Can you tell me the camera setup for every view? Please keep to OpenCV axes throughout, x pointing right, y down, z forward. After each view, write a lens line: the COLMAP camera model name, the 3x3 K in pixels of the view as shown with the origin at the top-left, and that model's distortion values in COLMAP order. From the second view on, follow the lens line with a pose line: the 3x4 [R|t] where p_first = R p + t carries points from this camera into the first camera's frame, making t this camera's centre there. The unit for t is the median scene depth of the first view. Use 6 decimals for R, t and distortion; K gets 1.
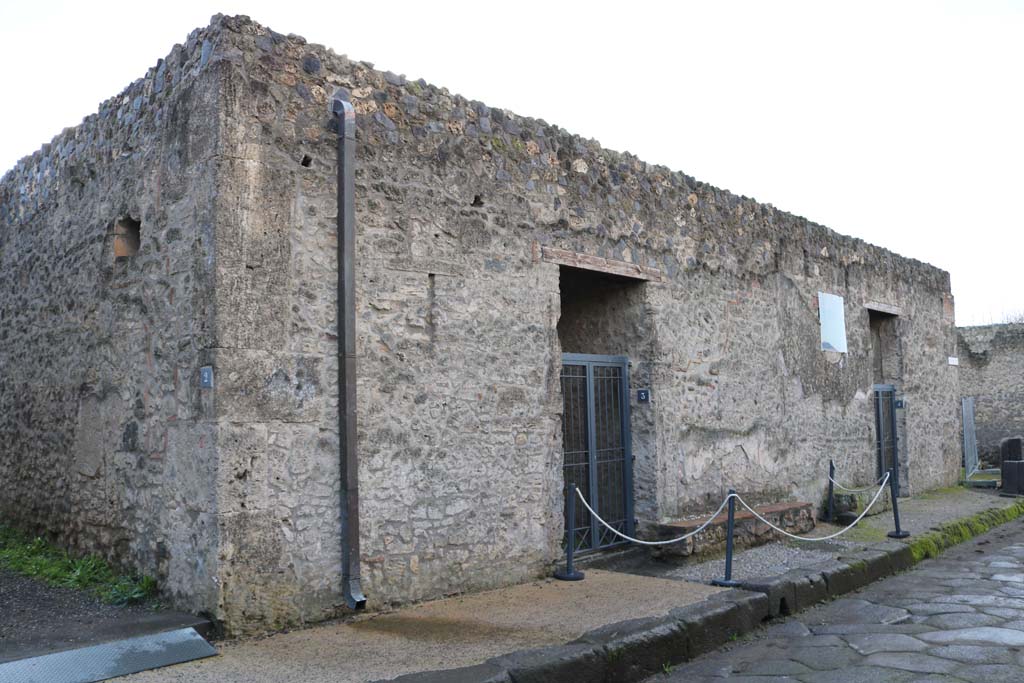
lens RADIAL K [[846.0, 0, 512.0], [0, 846.0, 341.5], [0, 0, 1]] dist [-0.162324, 0.135944]
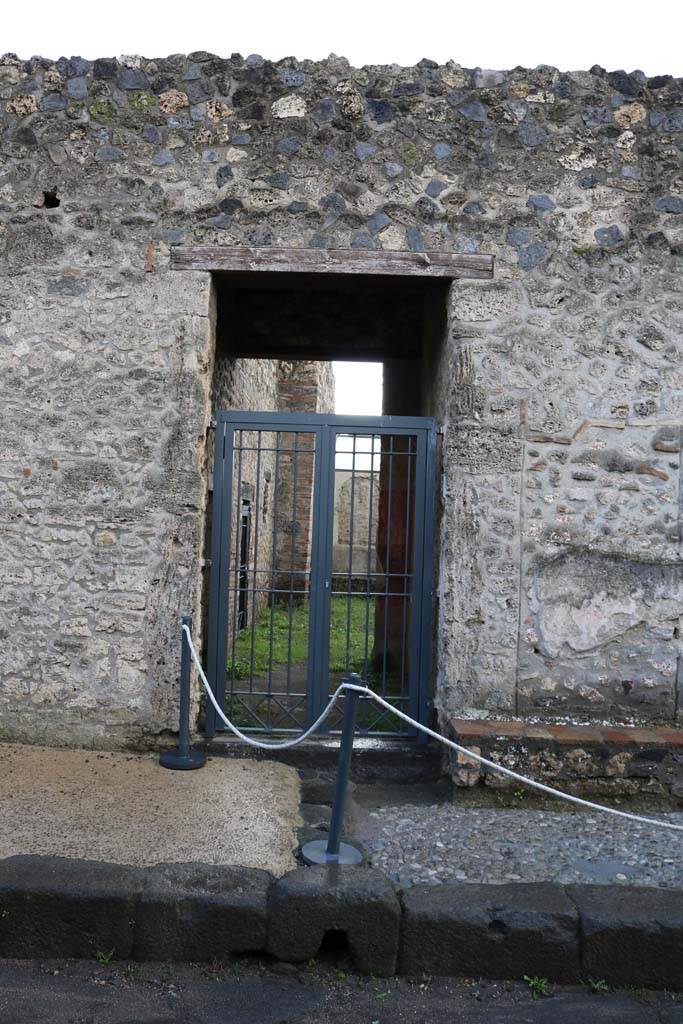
lens RADIAL K [[846.0, 0, 341.5], [0, 846.0, 512.0], [0, 0, 1]] dist [-0.162324, 0.135944]
pose [[0.679392, 0.034597, -0.732960, 0.556024], [0.014460, 0.998063, 0.060514, 0.050112], [0.733633, -0.051711, 0.677575, 0.608976]]
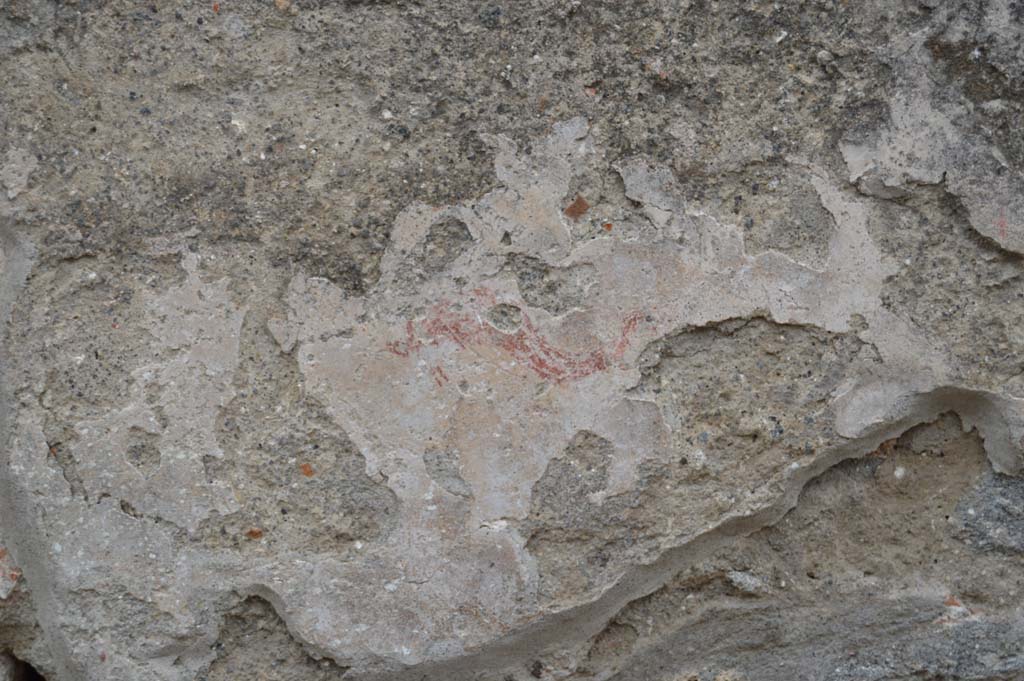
lens RADIAL K [[2029.7, 0, 512.0], [0, 2029.7, 340.5], [0, 0, 1]] dist [-0.014122, -0.055521]
pose [[0.694898, 0.031334, -0.718425, 0.365762], [0.040985, 0.995701, 0.083070, 0.145934], [0.717939, -0.087170, 0.690626, 1.019910]]
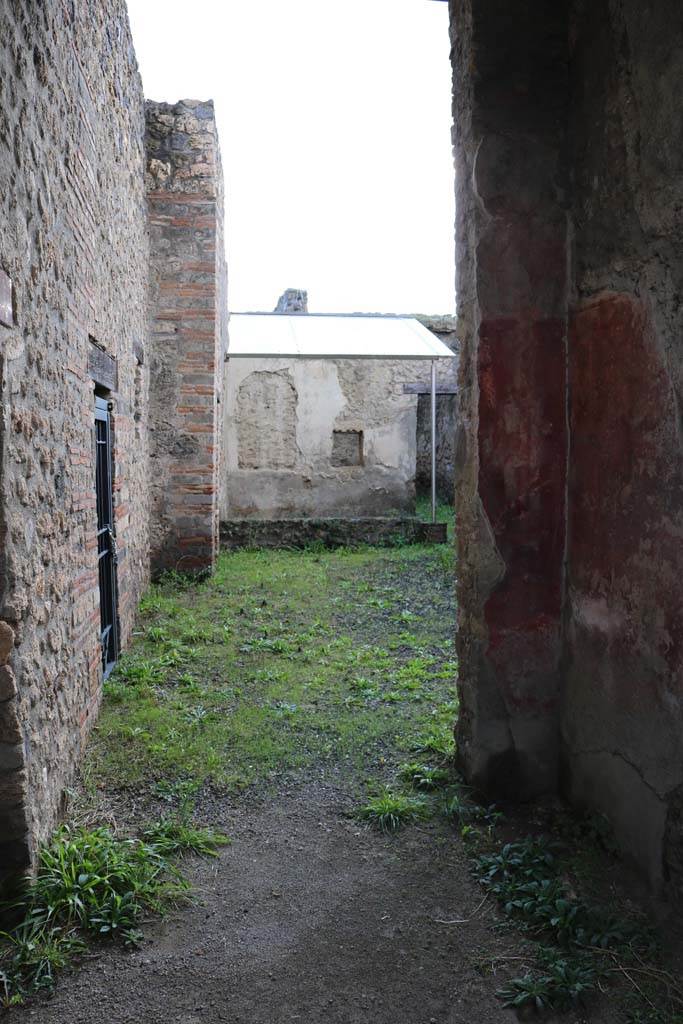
lens RADIAL K [[845.1, 0, 341.5], [0, 845.1, 512.0], [0, 0, 1]] dist [-0.085294, -0.001039]
pose [[0.791542, 0.064704, -0.607679, 0.061699], [0.041138, 0.986482, 0.158623, 0.103530], [0.609728, -0.150556, 0.778180, 0.969399]]
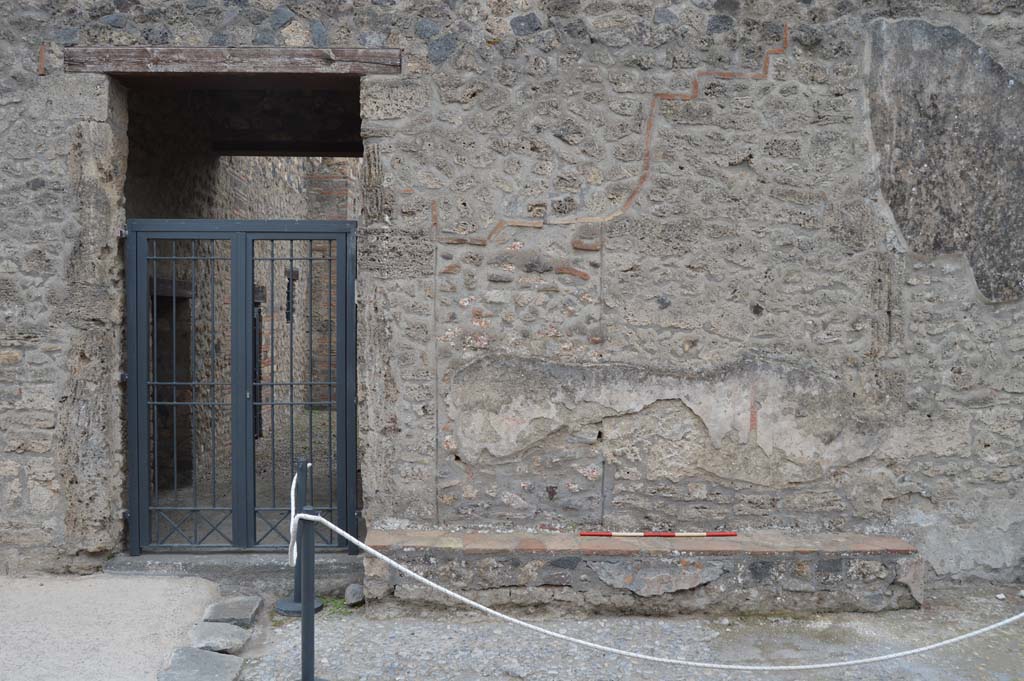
lens RADIAL K [[862.5, 0, 512.0], [0, 862.5, 340.5], [0, 0, 1]] dist [-0.082732, 0.018916]
pose [[0.725437, 0.049604, -0.686499, 0.652445], [0.036336, 0.993249, 0.110166, 0.040811], [0.687329, -0.104863, 0.718737, 0.710643]]
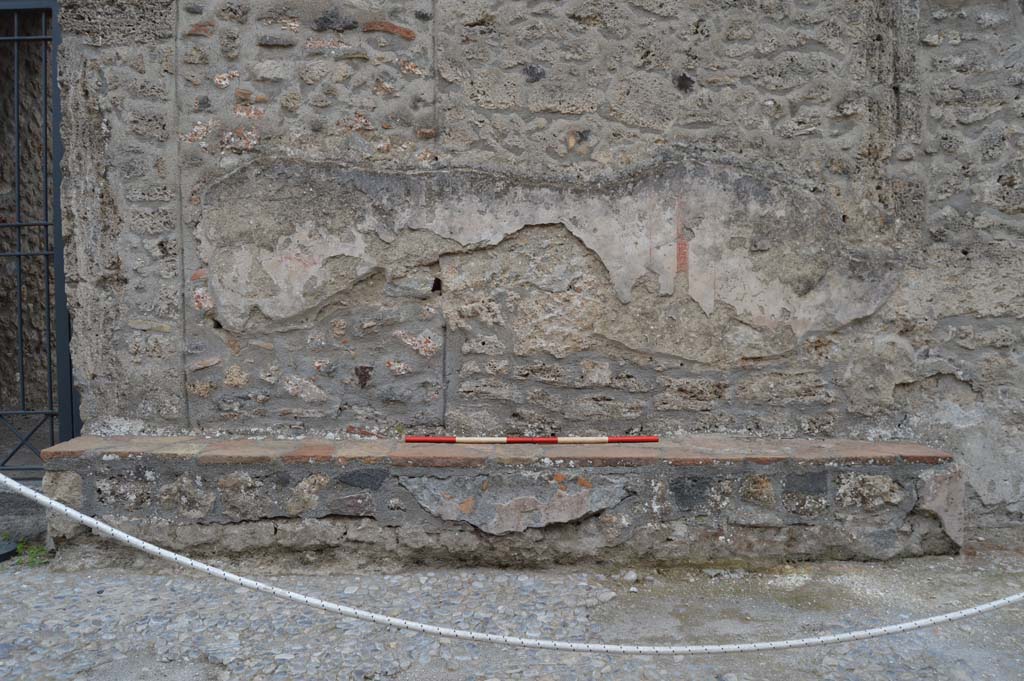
lens RADIAL K [[862.5, 0, 512.0], [0, 862.5, 340.5], [0, 0, 1]] dist [-0.082732, 0.018916]
pose [[0.707803, 0.040015, -0.705276, 0.581805], [0.055332, 0.992186, 0.111824, 0.157140], [0.704240, -0.118174, 0.700058, 0.928446]]
